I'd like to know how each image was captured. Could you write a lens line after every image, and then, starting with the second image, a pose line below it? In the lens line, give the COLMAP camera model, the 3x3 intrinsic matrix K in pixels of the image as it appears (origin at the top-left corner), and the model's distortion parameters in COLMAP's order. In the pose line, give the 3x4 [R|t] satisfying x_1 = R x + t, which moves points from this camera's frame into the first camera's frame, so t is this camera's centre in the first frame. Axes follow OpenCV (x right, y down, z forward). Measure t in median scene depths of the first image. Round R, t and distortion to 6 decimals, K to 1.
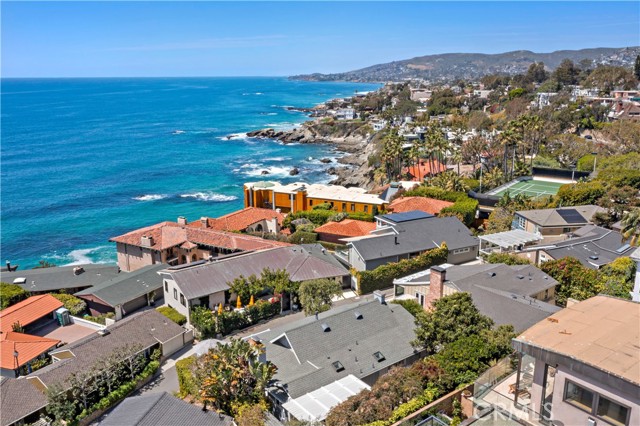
lens RADIAL K [[514.1, 0, 320.0], [0, 514.1, 213.0], [0, 0, 1]] dist [0.003815, -0.000636]
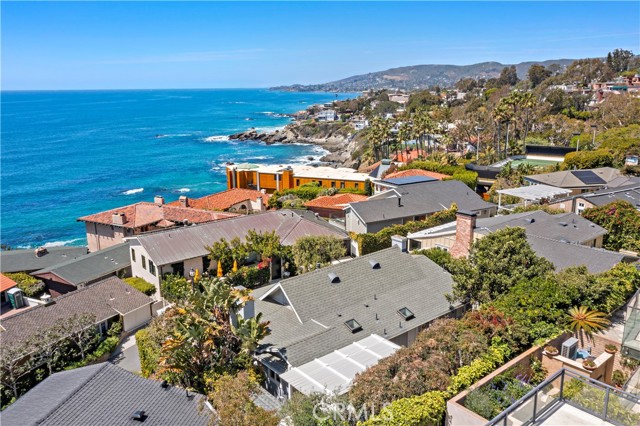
lens RADIAL K [[493.2, 0, 320.0], [0, 493.2, 213.0], [0, 0, 1]] dist [0.003442, 0.001034]
pose [[0.999235, -0.012126, 0.037171, -0.022288], [0.012461, 0.999884, -0.008791, 0.087495], [-0.037060, 0.009248, 0.999270, 0.182772]]
